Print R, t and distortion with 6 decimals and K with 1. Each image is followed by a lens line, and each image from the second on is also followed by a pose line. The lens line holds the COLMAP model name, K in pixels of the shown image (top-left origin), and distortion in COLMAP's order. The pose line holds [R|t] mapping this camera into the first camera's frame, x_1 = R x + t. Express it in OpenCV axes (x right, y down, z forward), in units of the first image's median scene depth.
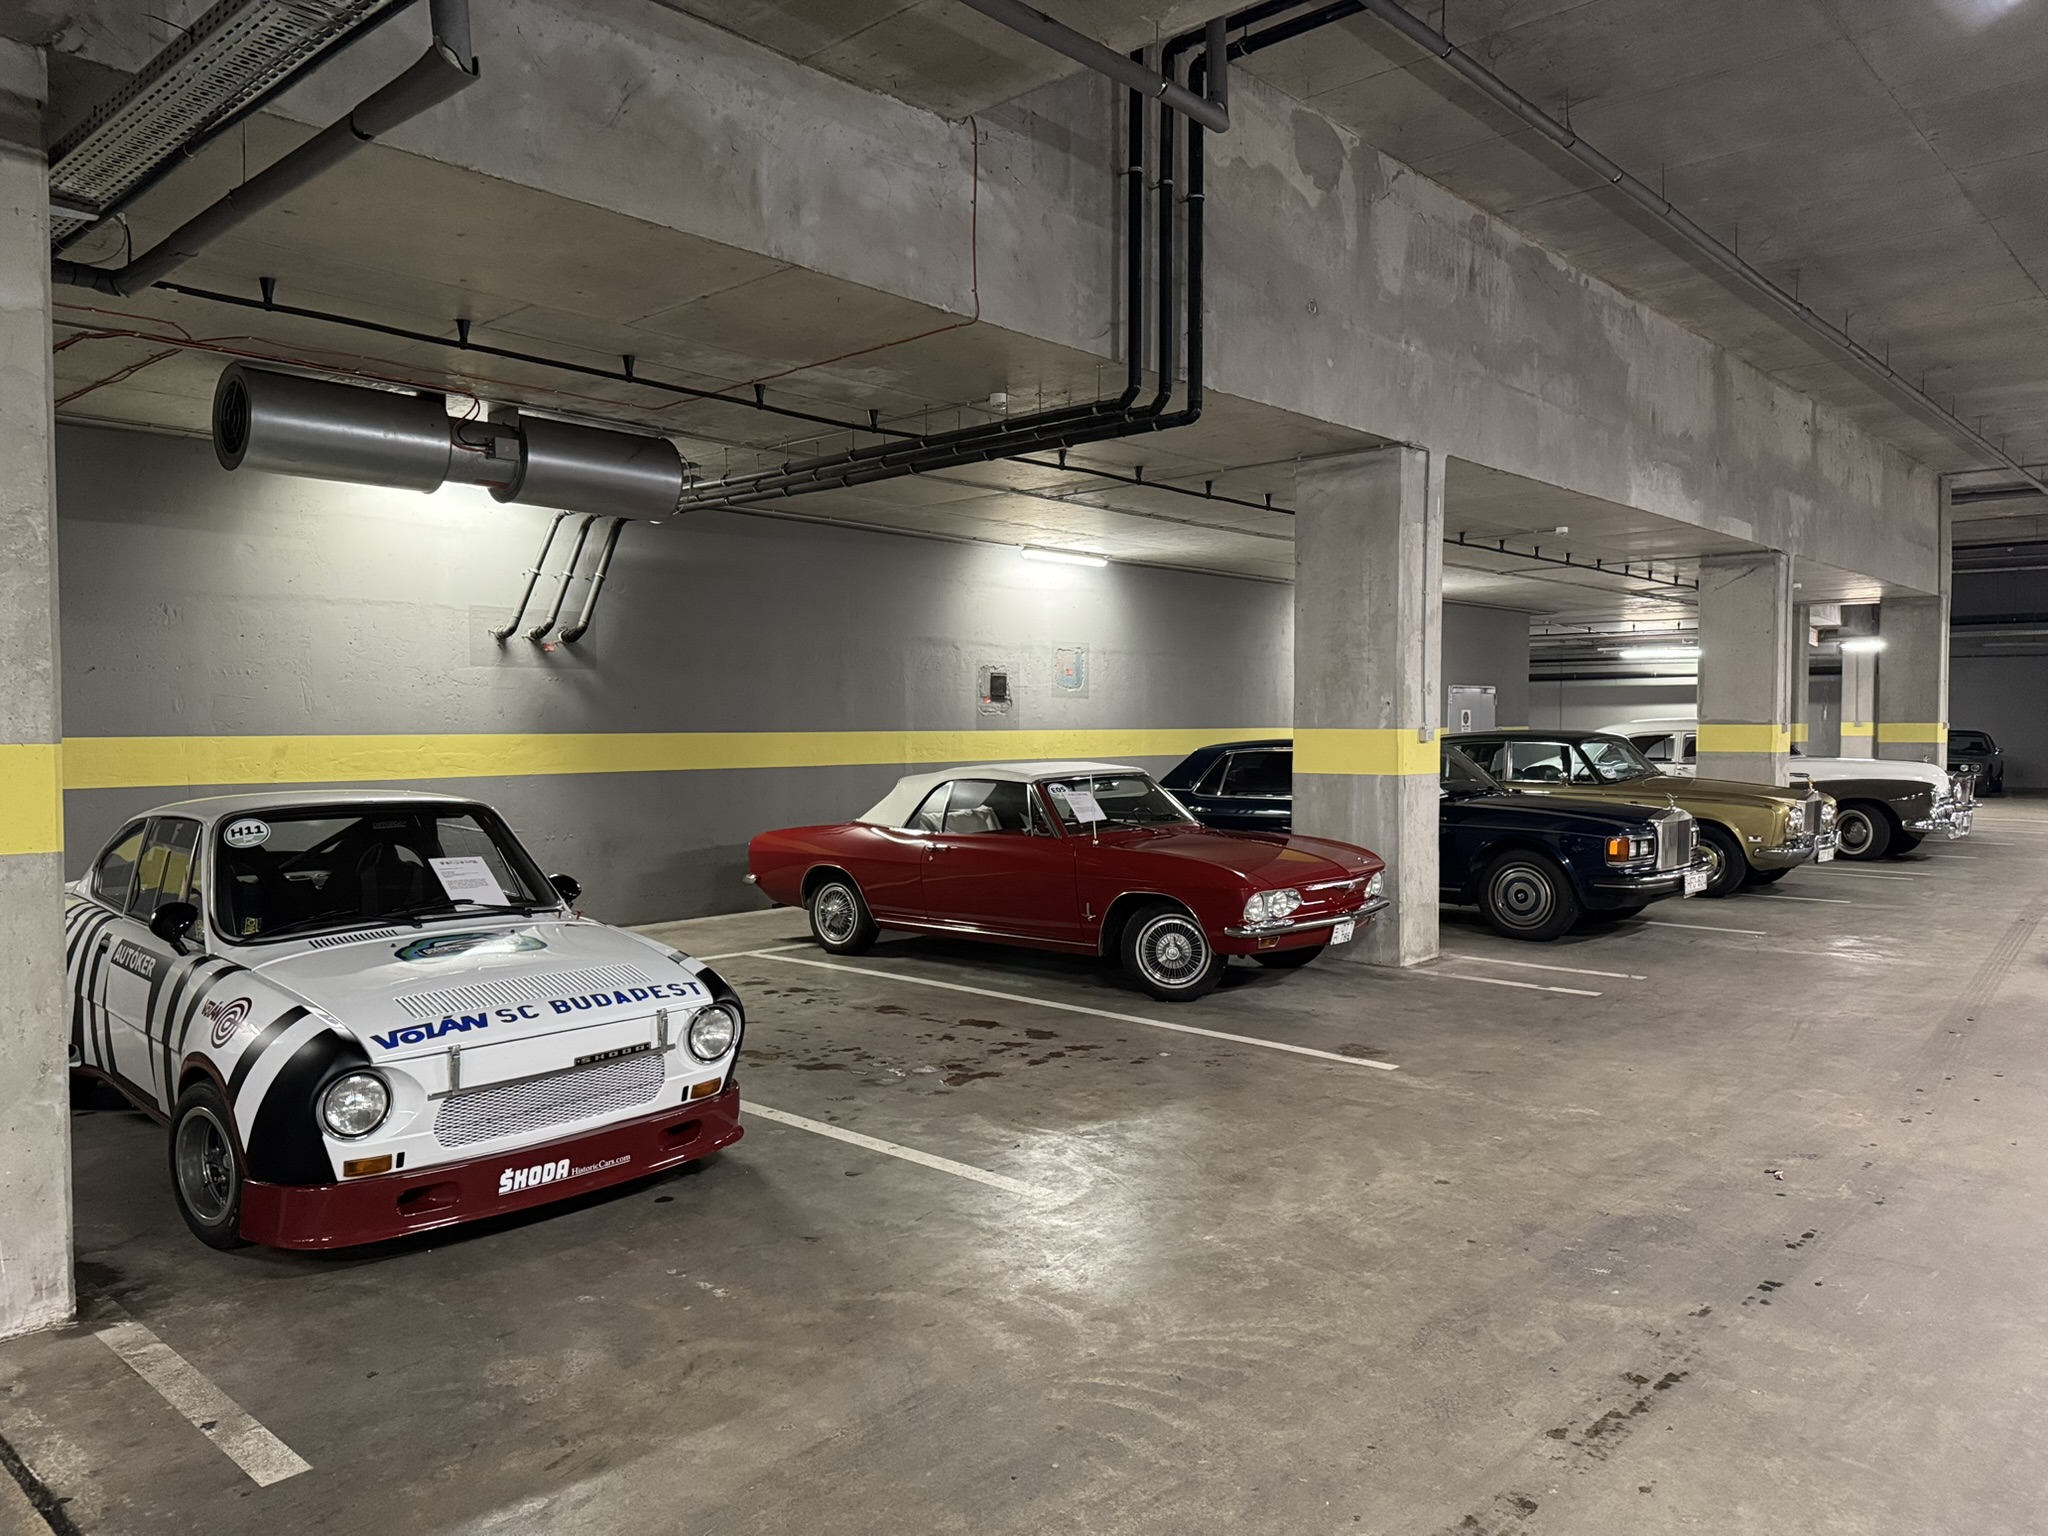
lens RADIAL K [[1427.3, 0, 1025.0], [0, 1427.3, 763.7], [0, 0, 1]] dist [0.142388, -0.247016]
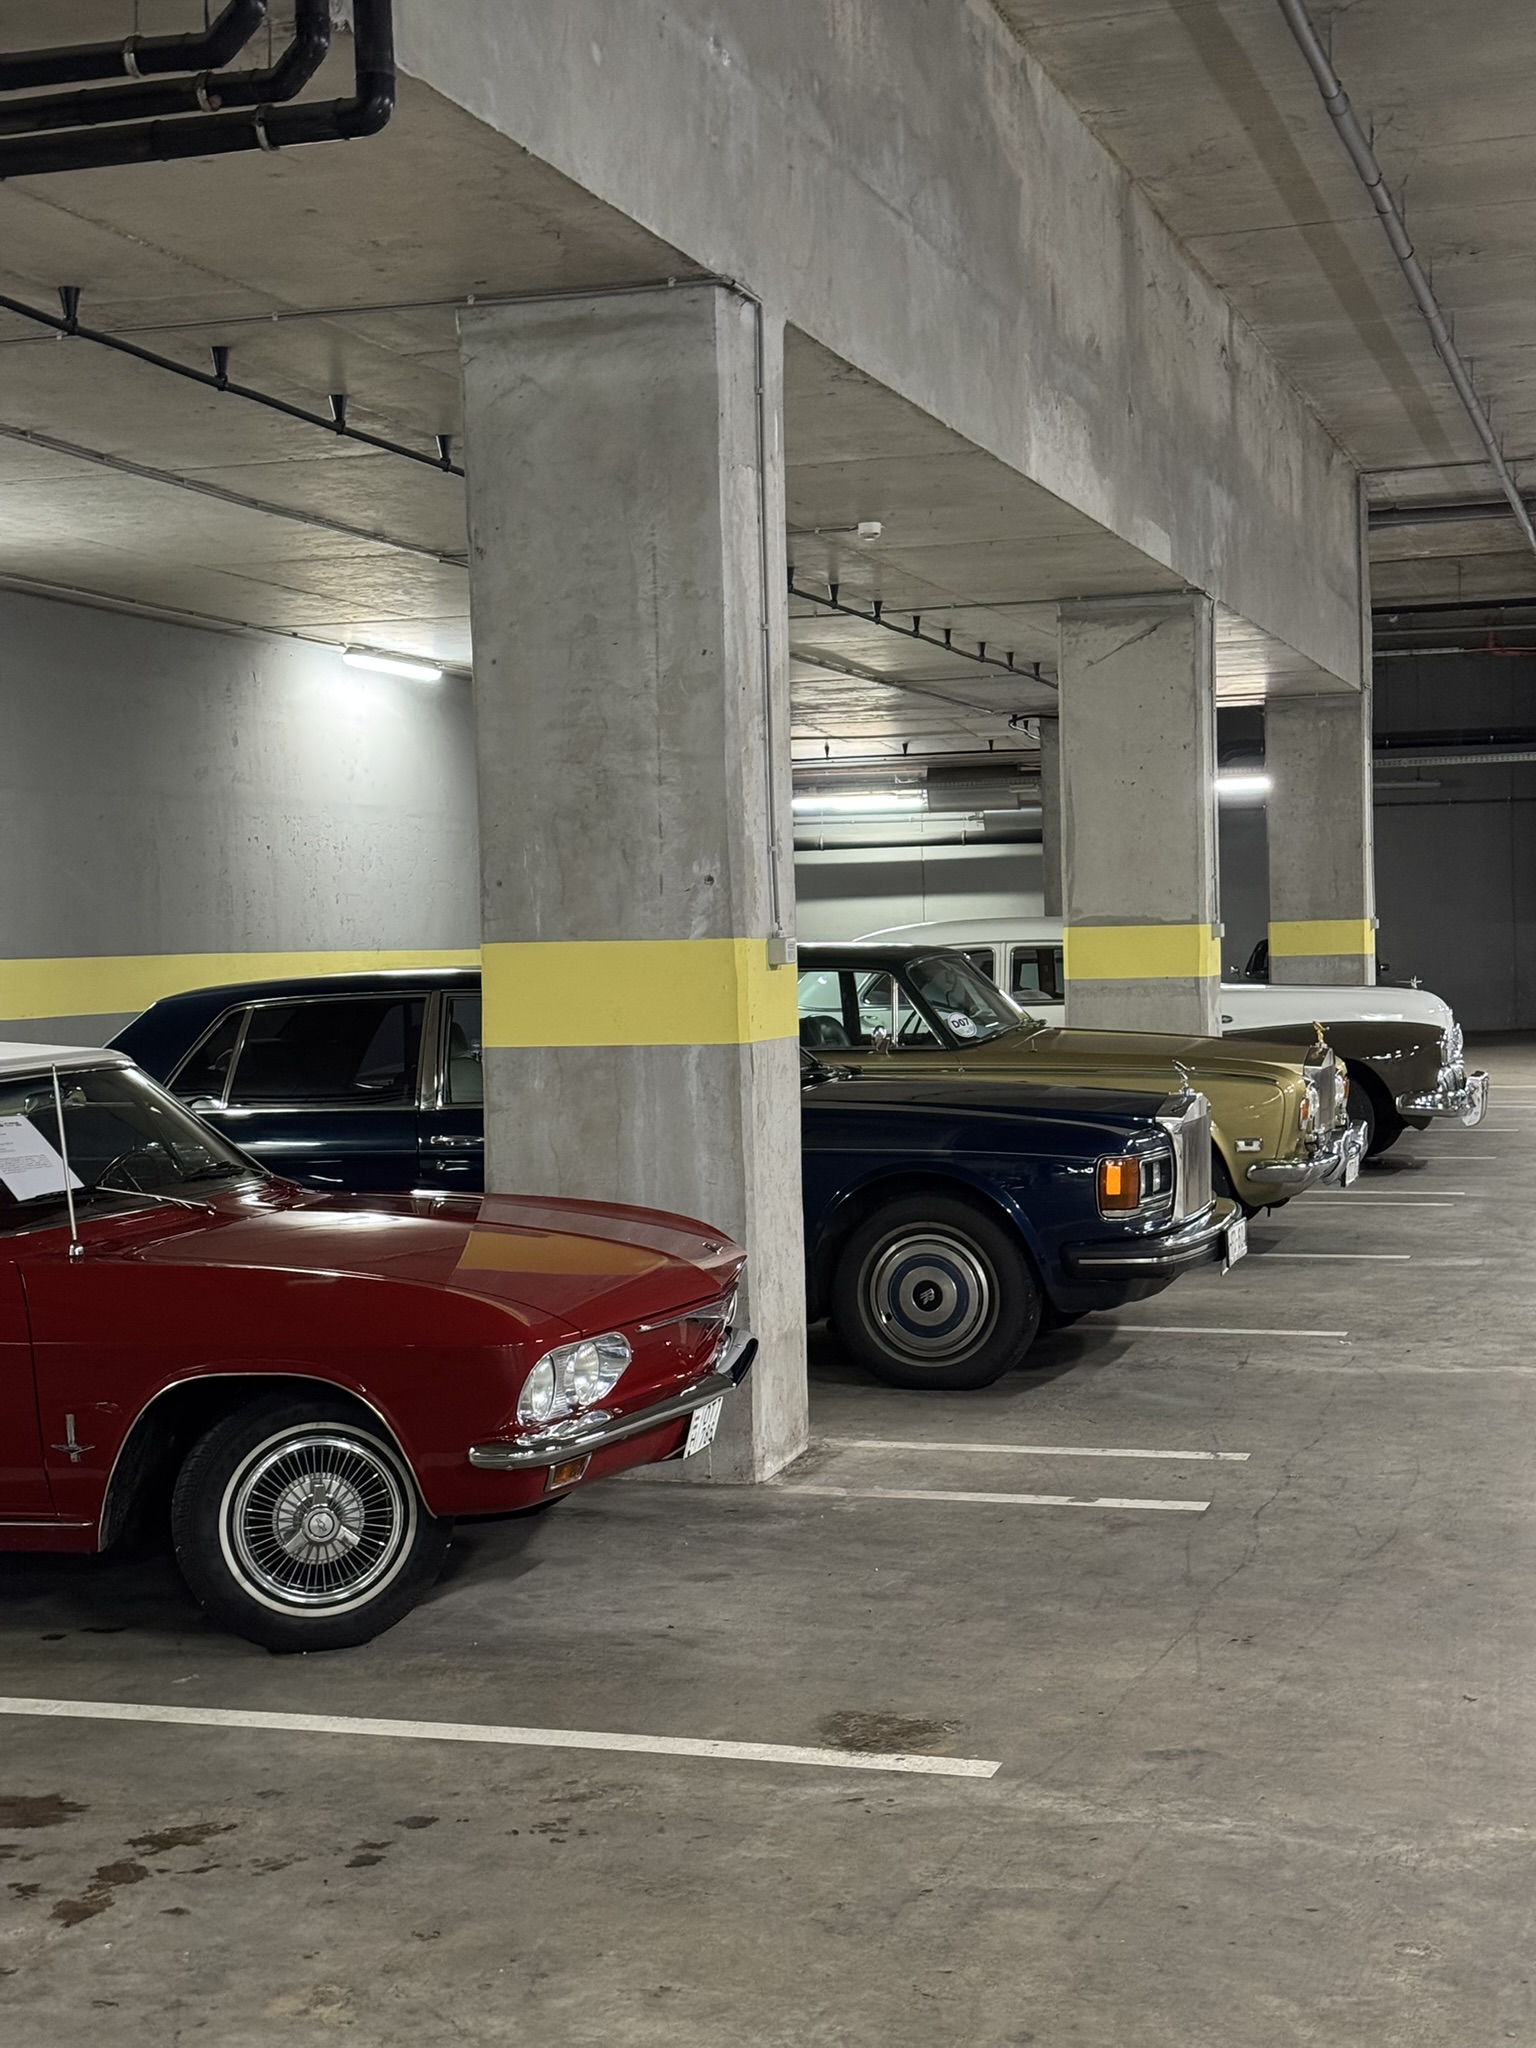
lens RADIAL K [[2845.2, 0, 768.0], [0, 2845.2, 1024.0], [0, 0, 1]] dist [0.134464, -0.057507]
pose [[0.908437, -0.033830, 0.416650, -0.086936], [0.035139, 0.999372, 0.004530, -0.001600], [-0.416541, 0.010525, 0.909056, 0.205684]]
